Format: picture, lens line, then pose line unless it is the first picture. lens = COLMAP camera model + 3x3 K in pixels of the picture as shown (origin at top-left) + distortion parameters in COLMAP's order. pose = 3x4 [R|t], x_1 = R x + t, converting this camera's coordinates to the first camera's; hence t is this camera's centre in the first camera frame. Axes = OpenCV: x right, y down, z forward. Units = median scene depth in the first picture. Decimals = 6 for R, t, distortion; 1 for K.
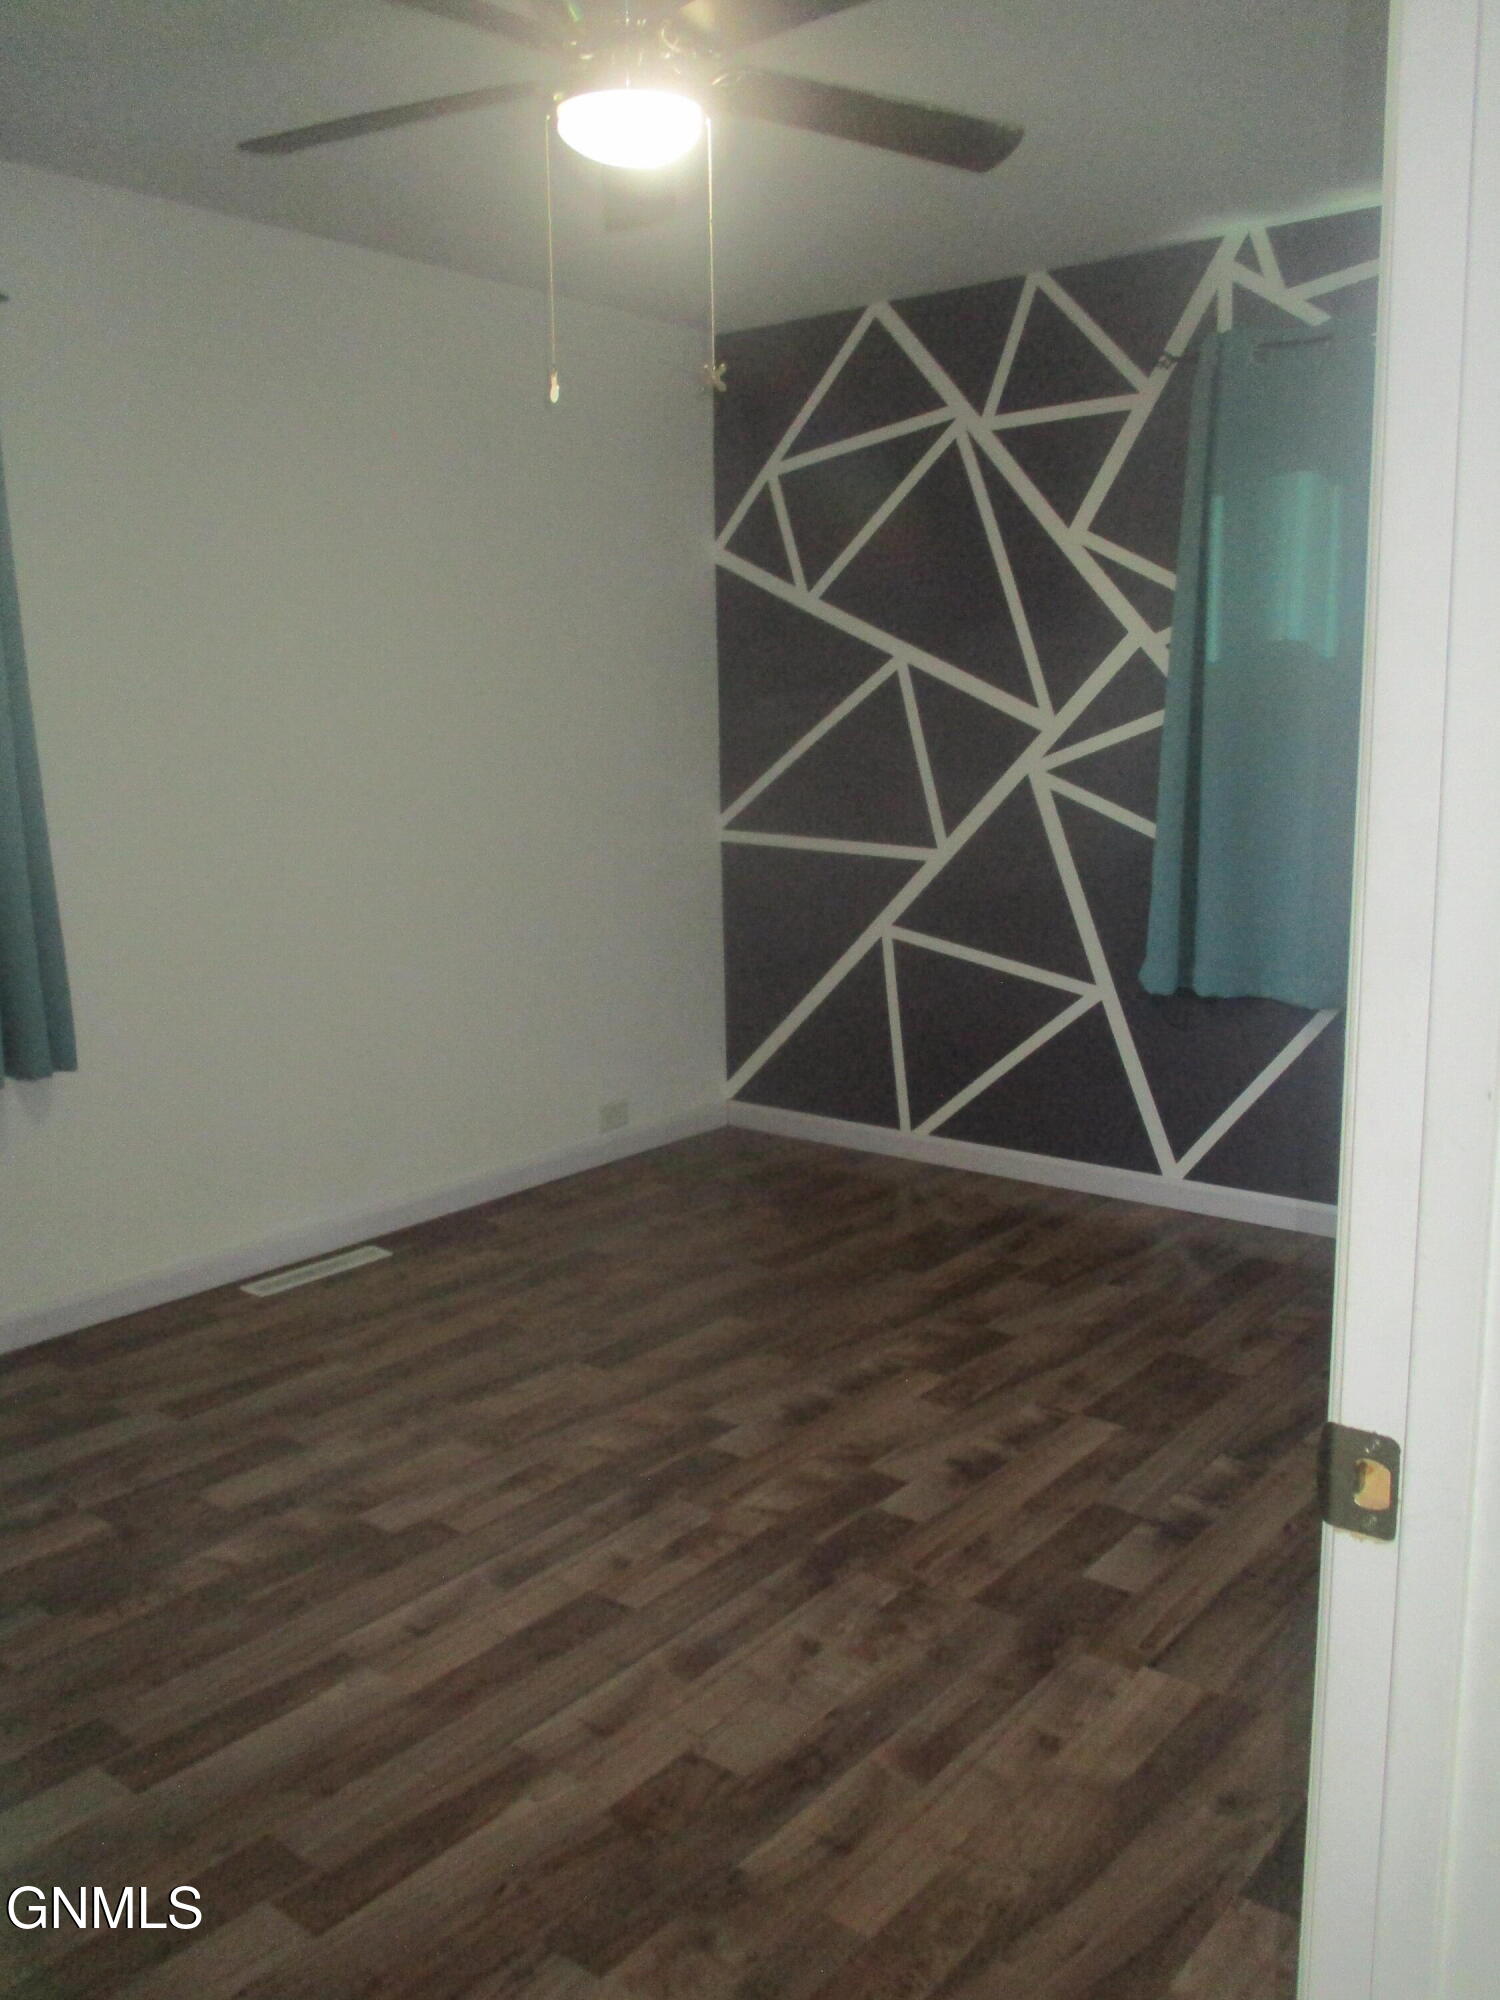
lens RADIAL K [[1658.3, 0, 763.2], [0, 1658.3, 999.2], [0, 0, 1]] dist [-0.025675, 0.011062]
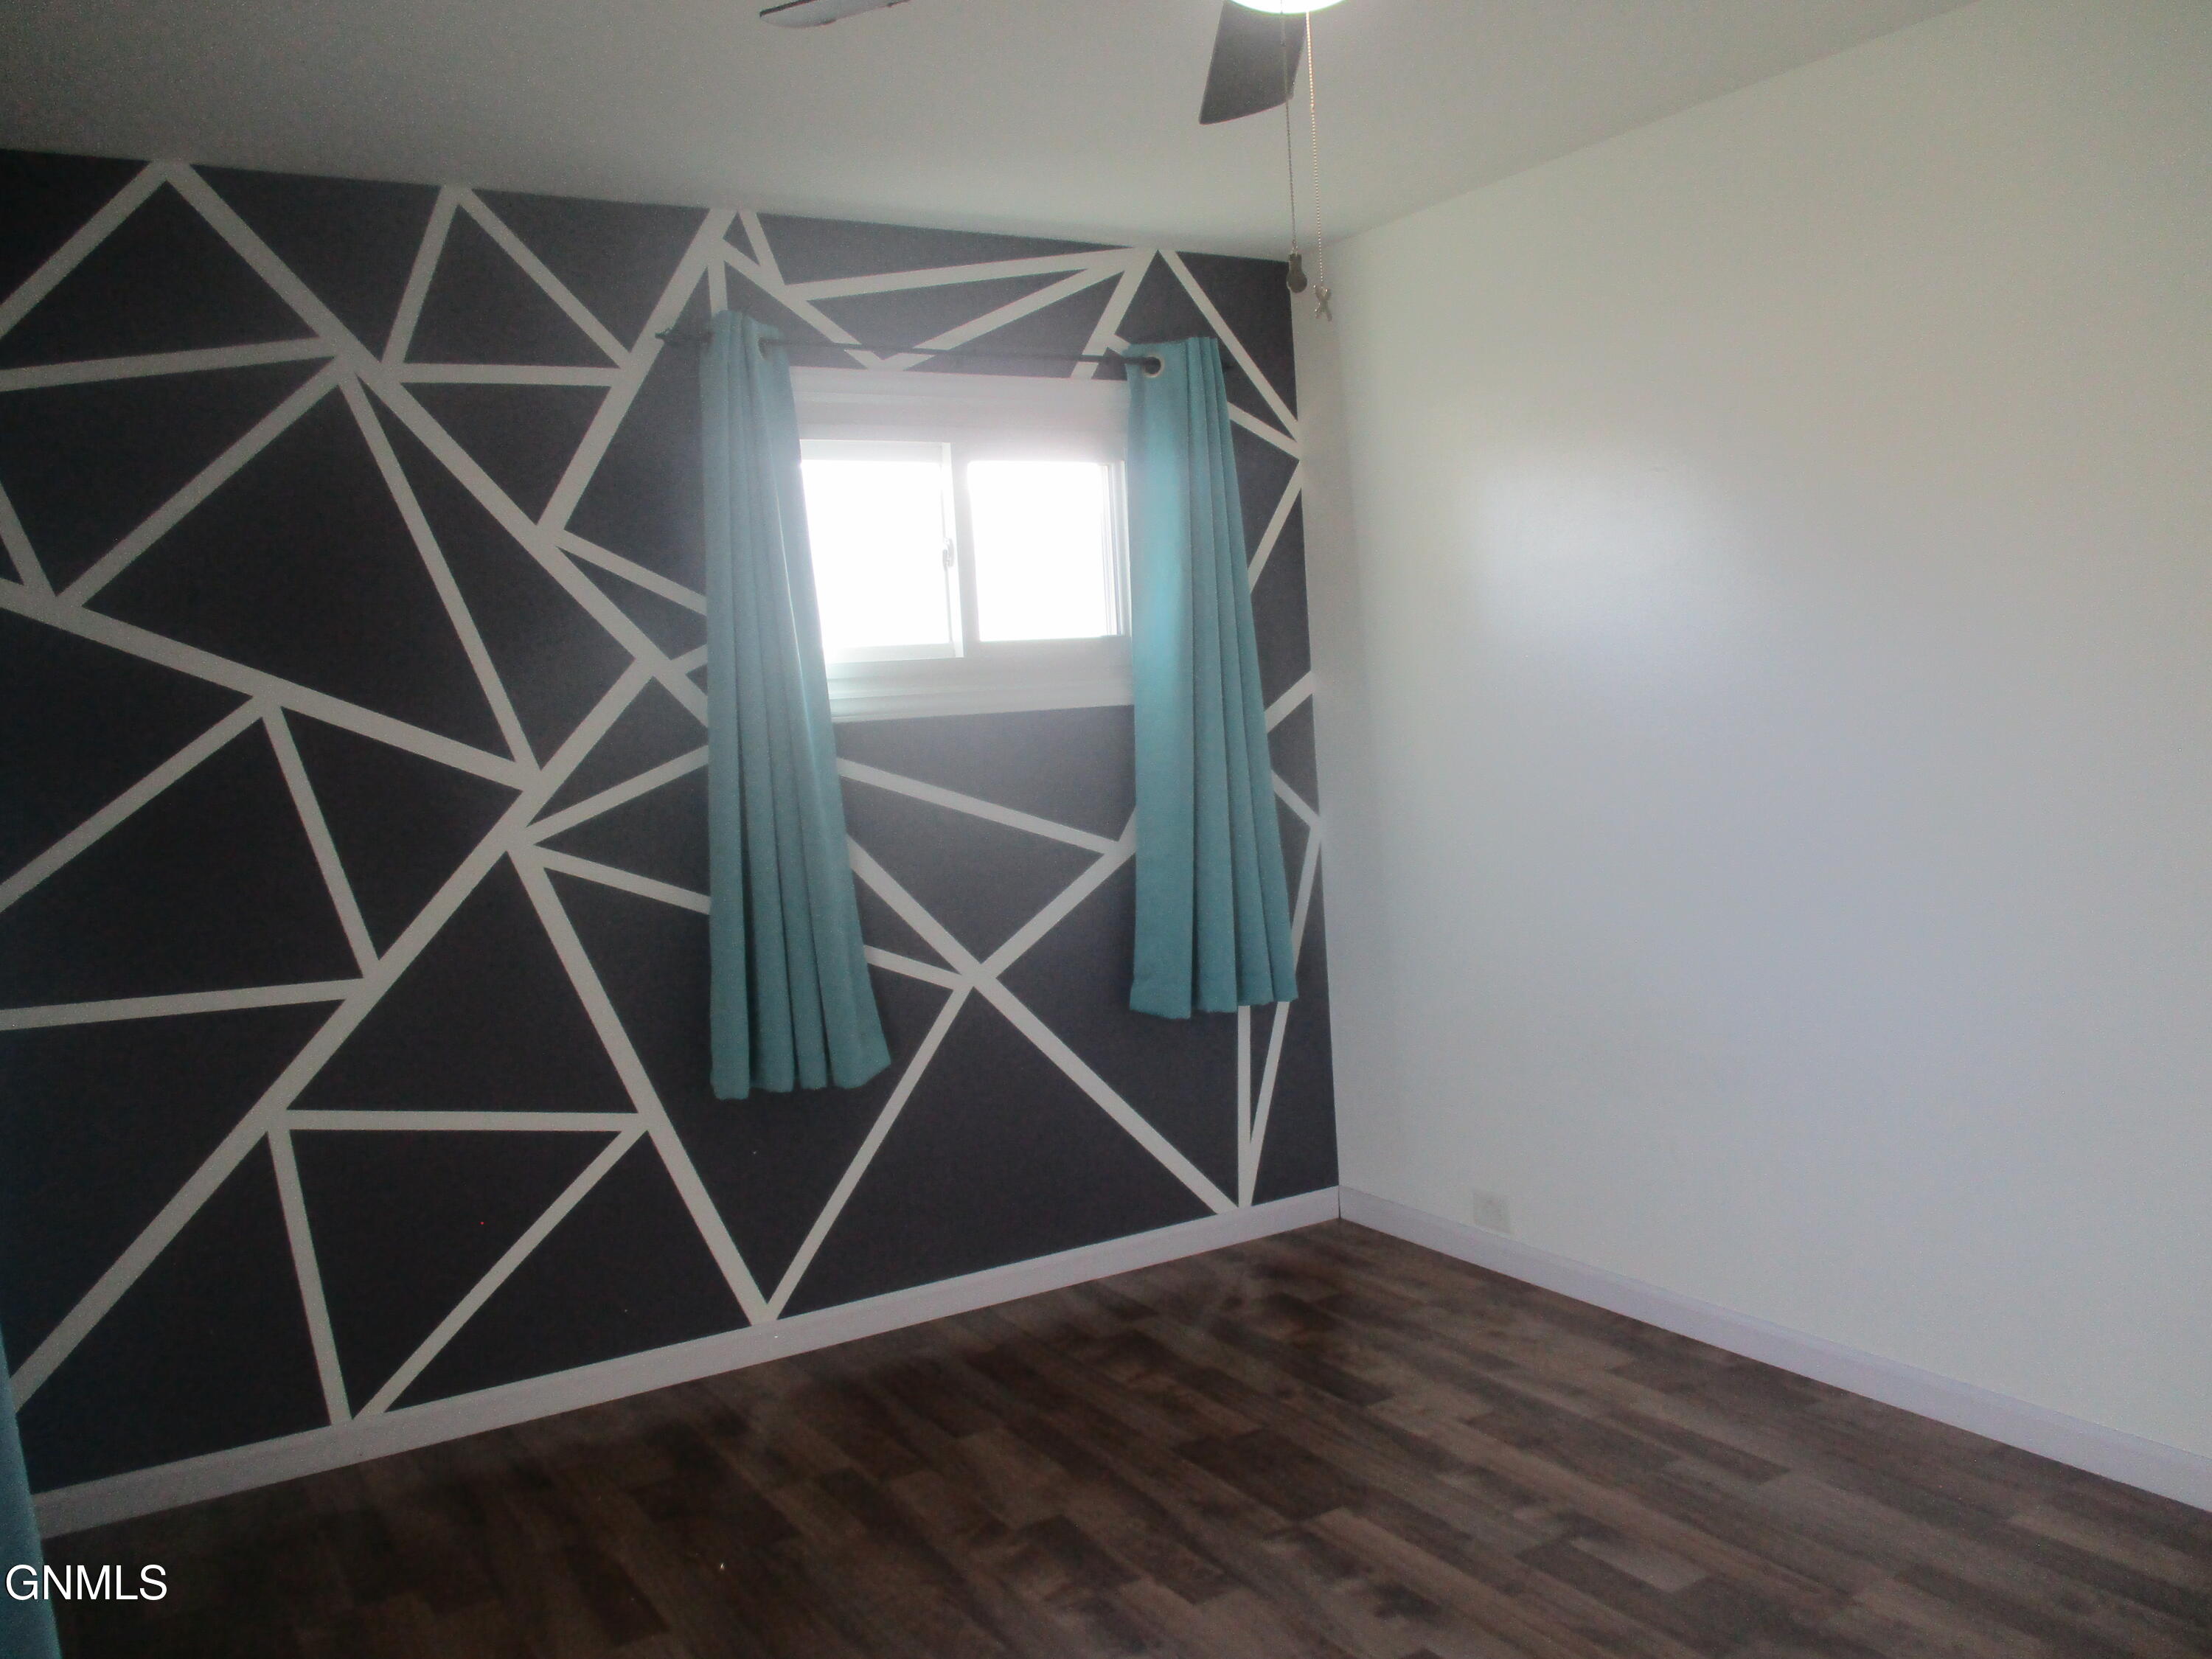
lens RADIAL K [[1834.1, 0, 1112.5], [0, 1834.1, 830.4], [0, 0, 1]] dist [-0.025675, 0.011062]
pose [[0.344089, -0.072029, 0.936170, -0.535170], [0.214675, 0.976678, -0.003758, -0.091127], [-0.914067, 0.202265, 0.351527, 0.508469]]
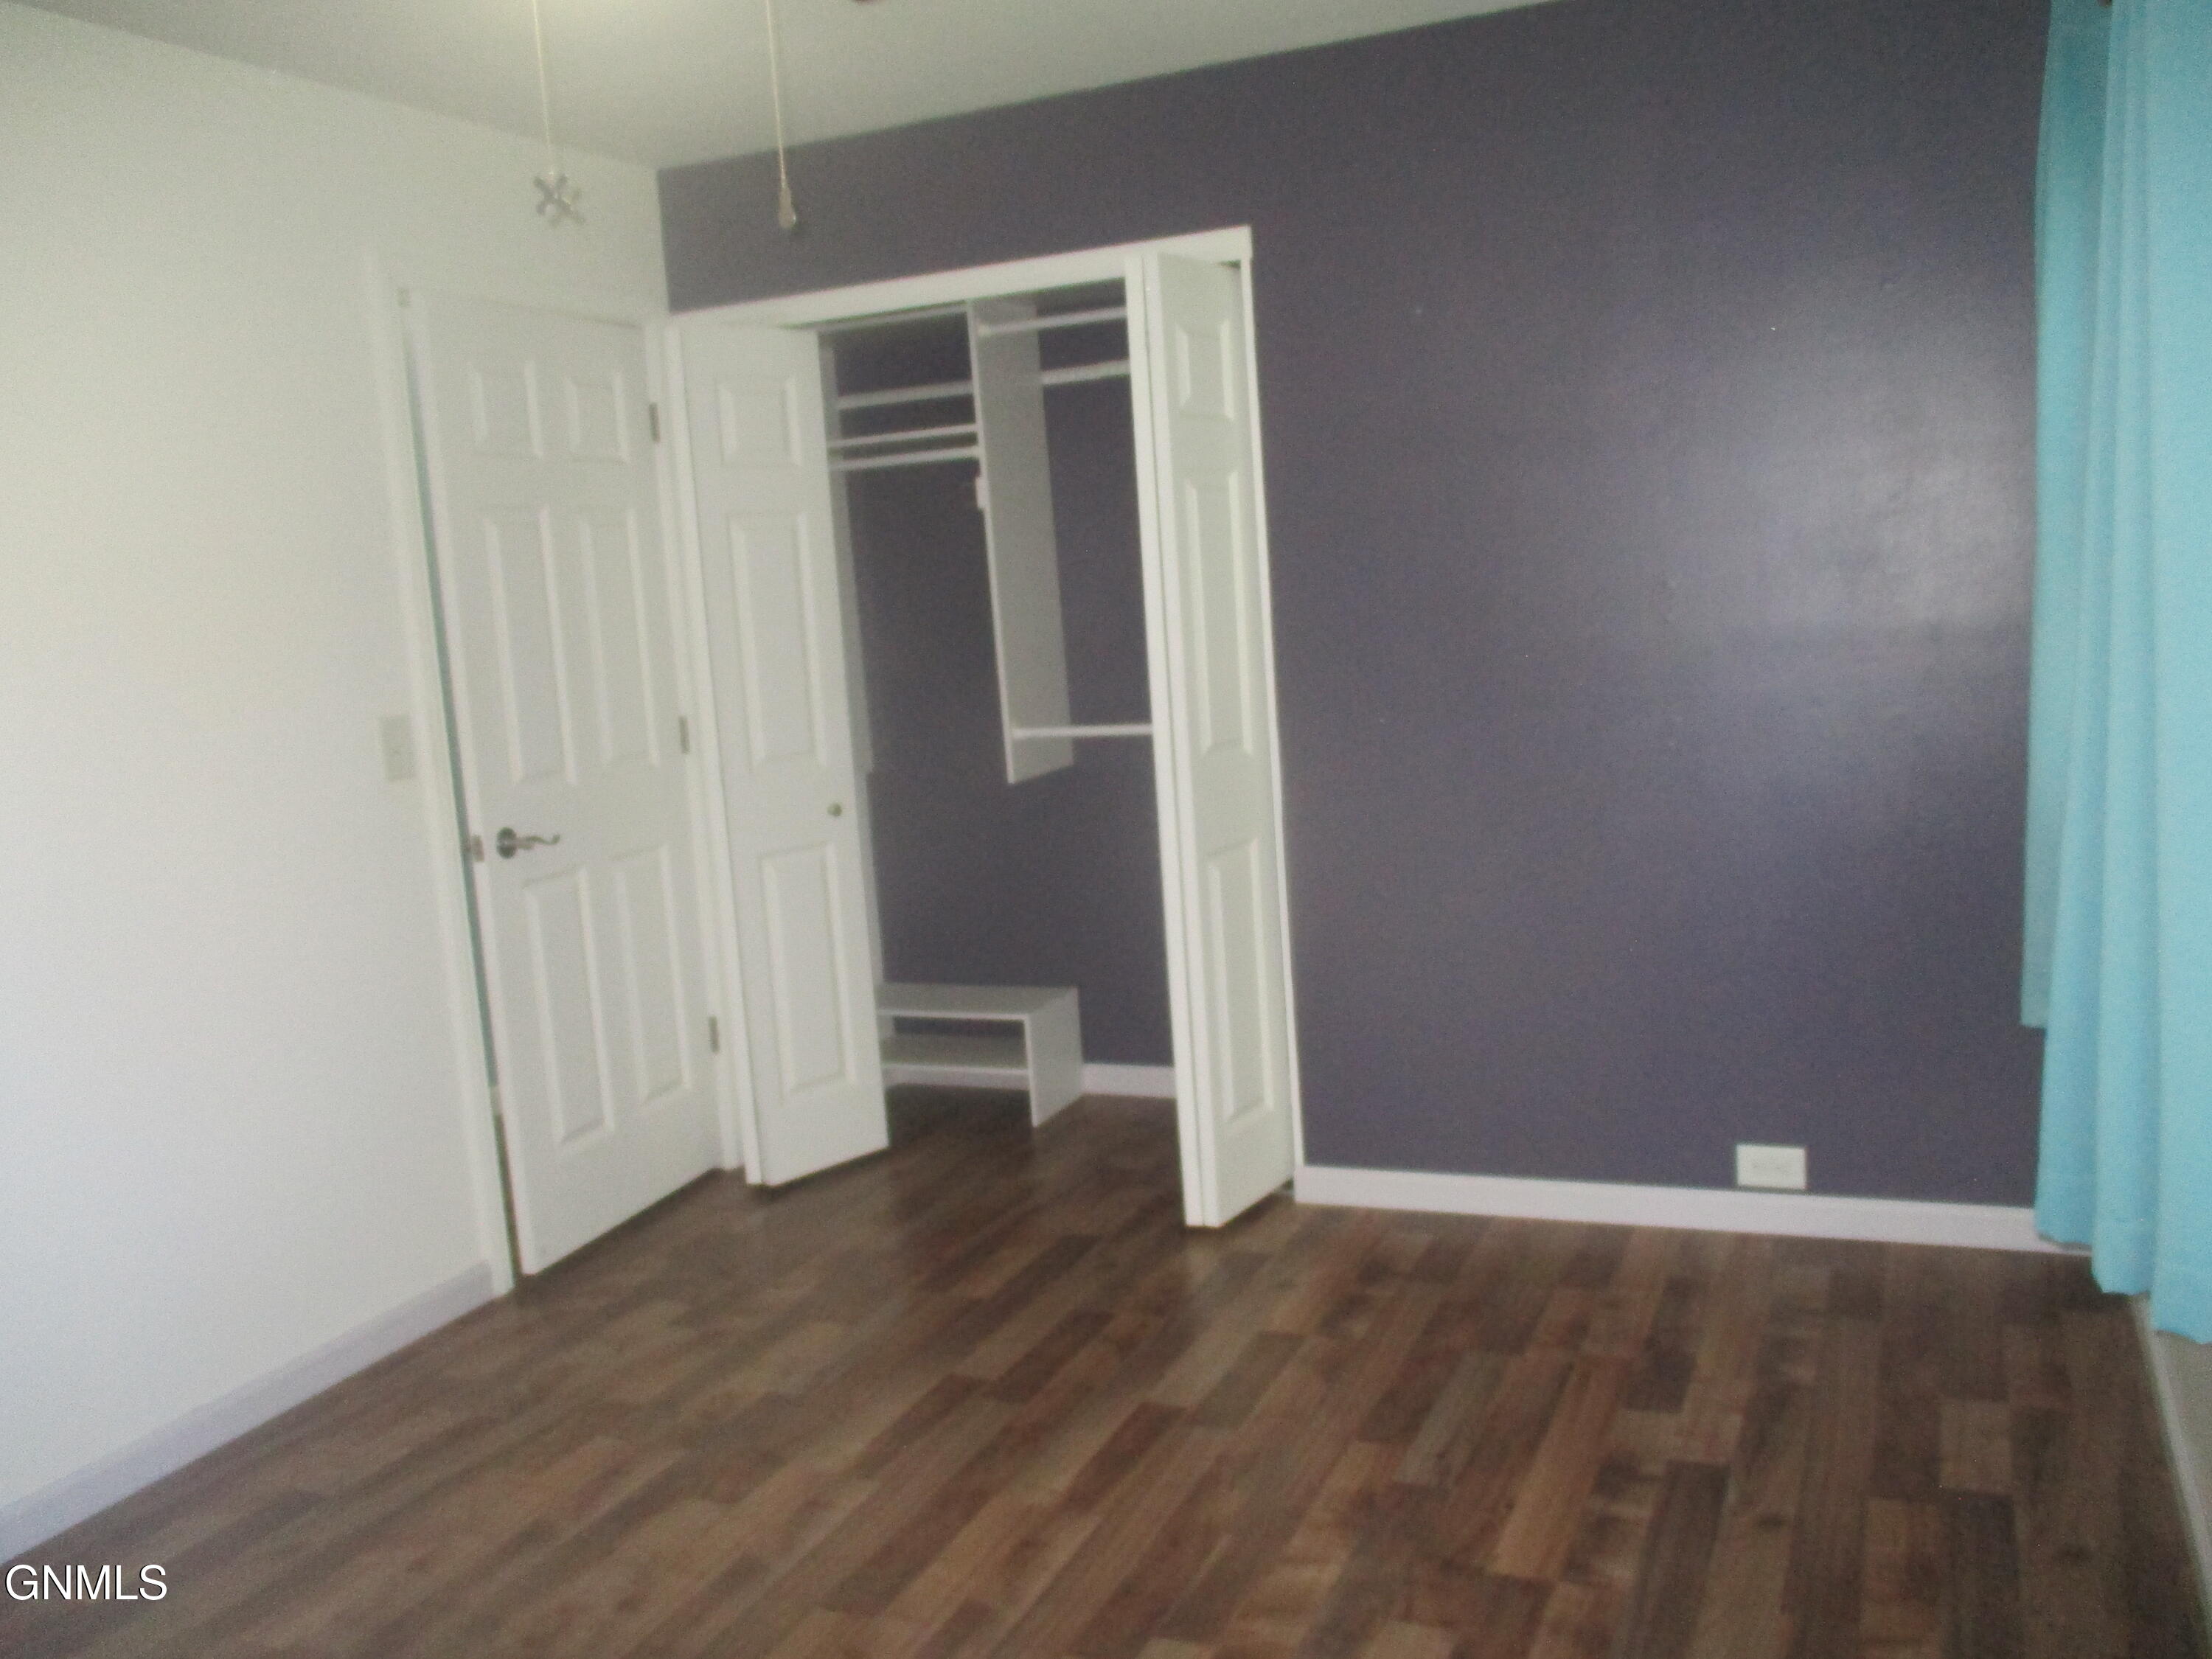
lens RADIAL K [[1834.1, 0, 1112.4], [0, 1834.1, 844.2], [0, 0, 1]] dist [-0.025675, 0.011062]
pose [[-0.965393, 0.117329, -0.232917, -0.028999], [0.042792, 0.952247, 0.302316, -0.200303], [0.257265, 0.281887, -0.924313, 1.101303]]
